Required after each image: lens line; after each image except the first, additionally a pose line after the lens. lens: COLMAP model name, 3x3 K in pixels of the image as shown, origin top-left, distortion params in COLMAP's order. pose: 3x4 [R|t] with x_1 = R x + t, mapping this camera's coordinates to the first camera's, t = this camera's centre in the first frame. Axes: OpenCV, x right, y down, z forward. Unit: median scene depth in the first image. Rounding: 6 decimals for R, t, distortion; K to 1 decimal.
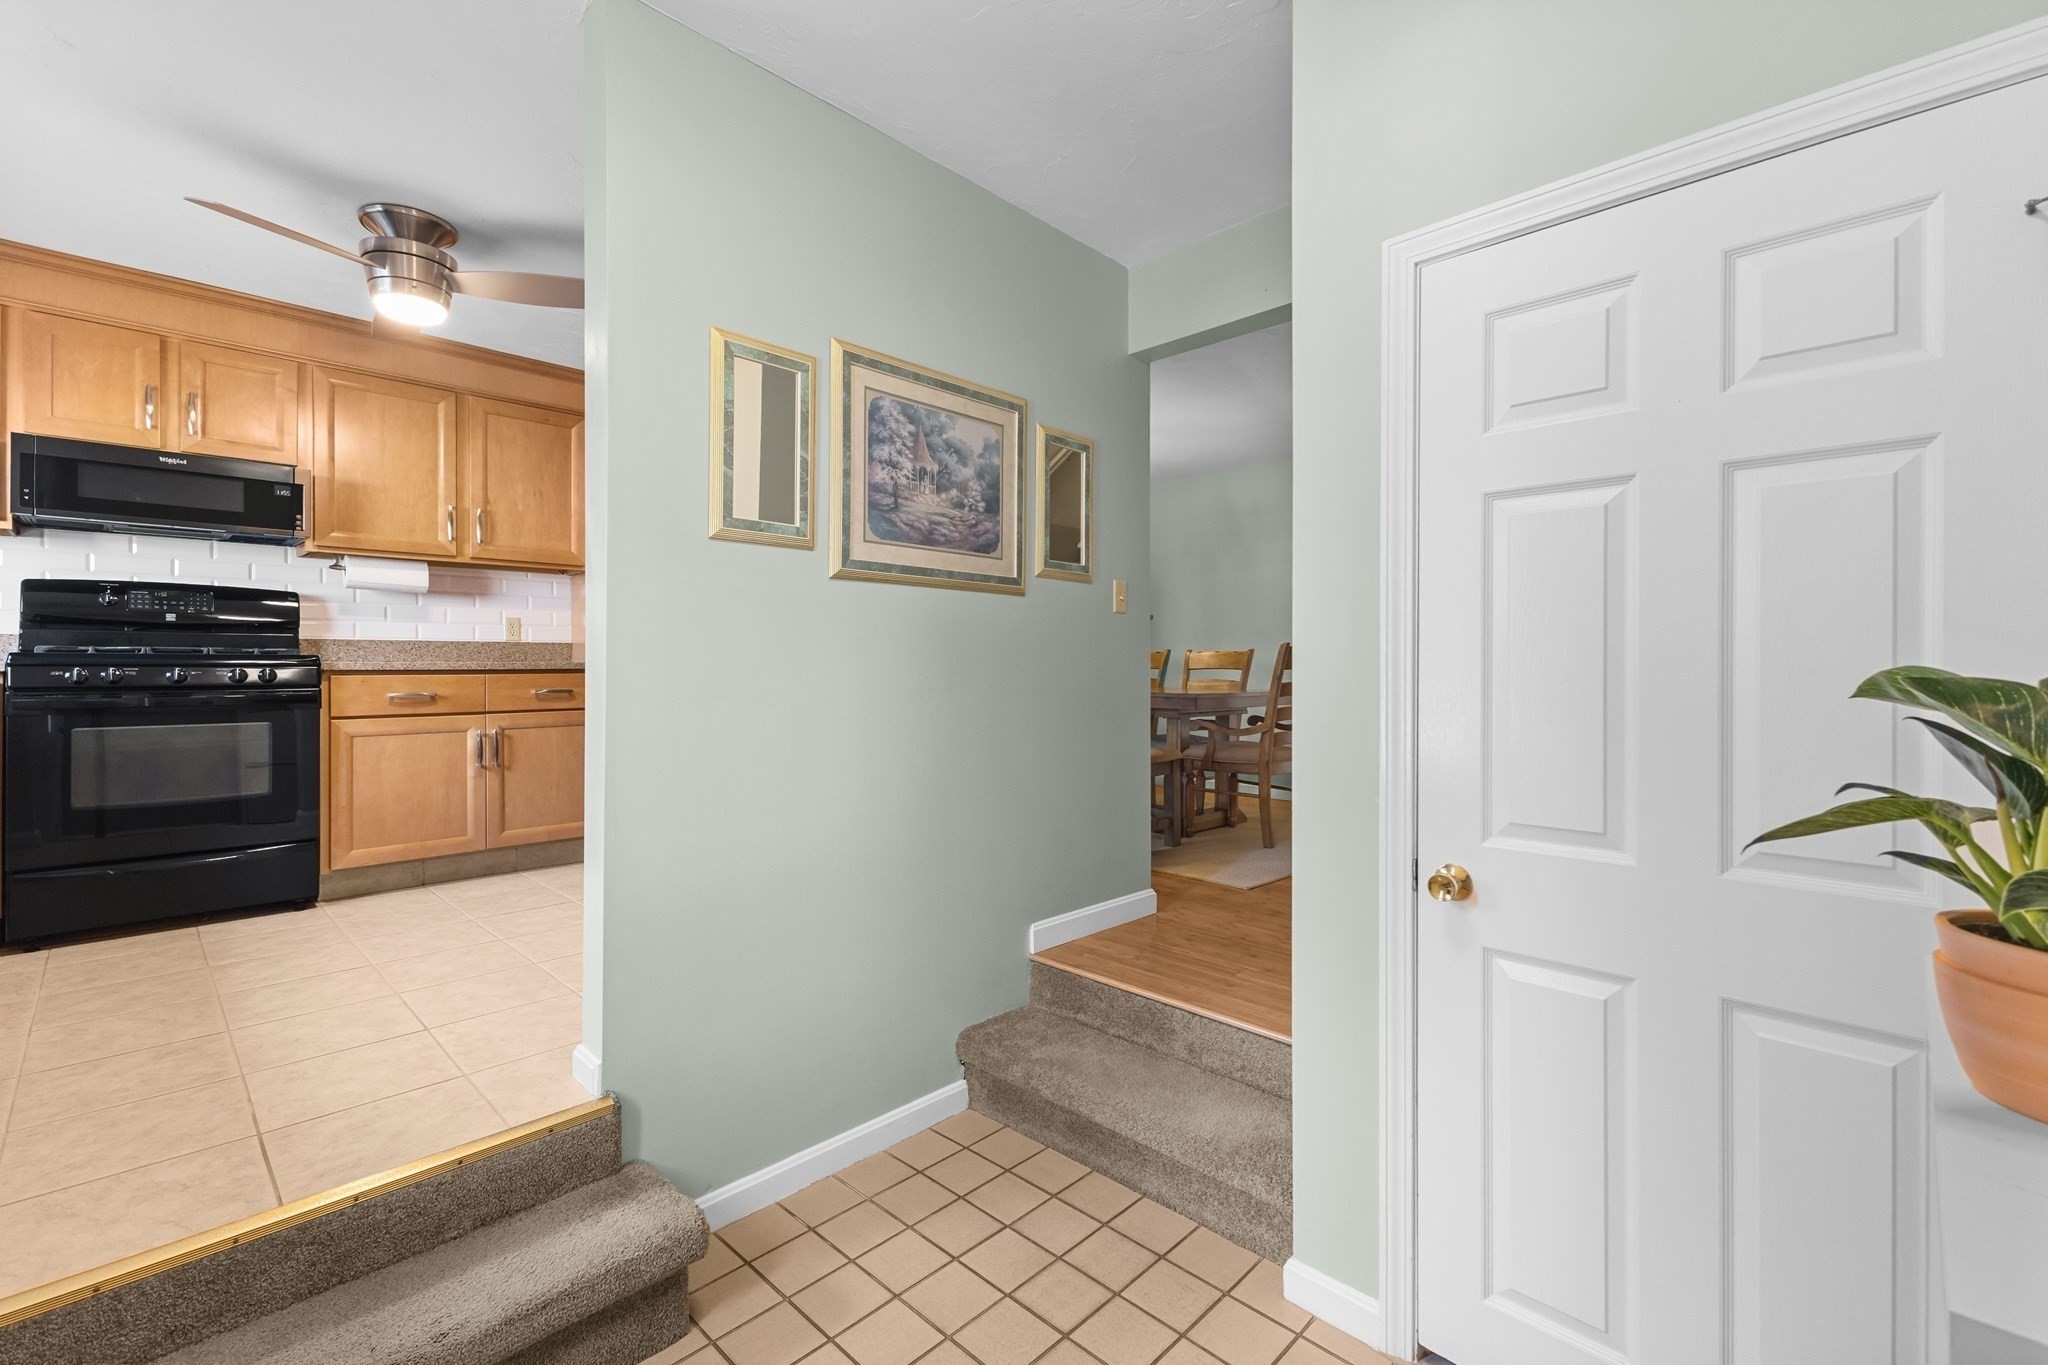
lens RADIAL K [[884.6, 0, 1029.1], [0, 884.6, 670.5], [0, 0, 1]] dist [0.000355, -0.000179]
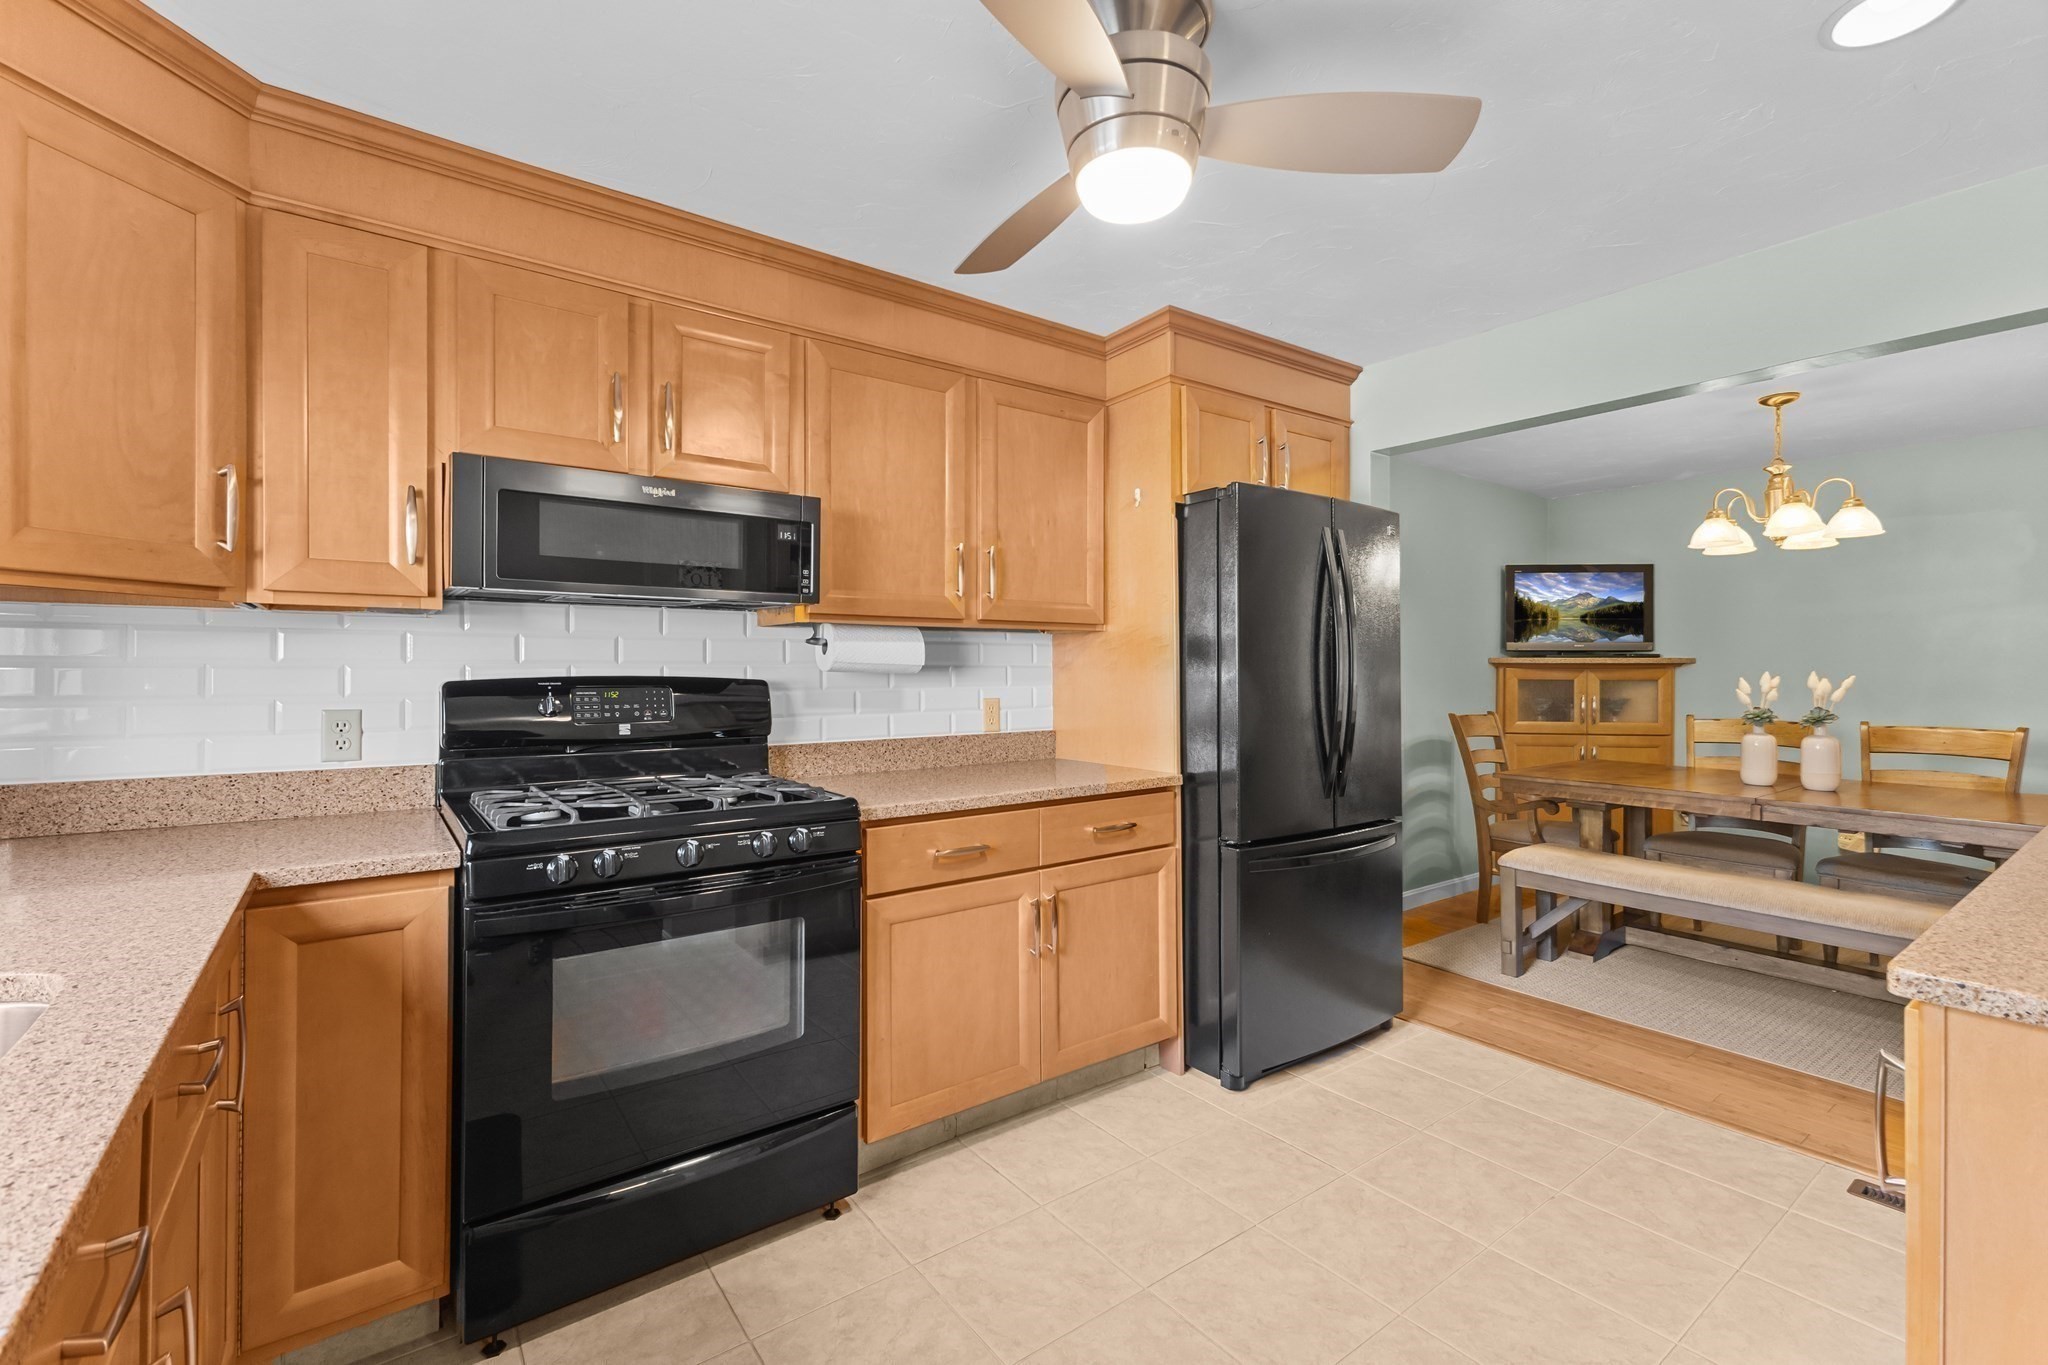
lens RADIAL K [[898.3, 0, 1016.6], [0, 898.3, 669.1], [0, 0, 1]] dist [0.020123, 0.000084]
pose [[0.984901, -0.001843, -0.173106, -0.550578], [0.000607, 0.999974, -0.007193, -0.096979], [0.173115, 0.006979, 0.984877, 0.378691]]
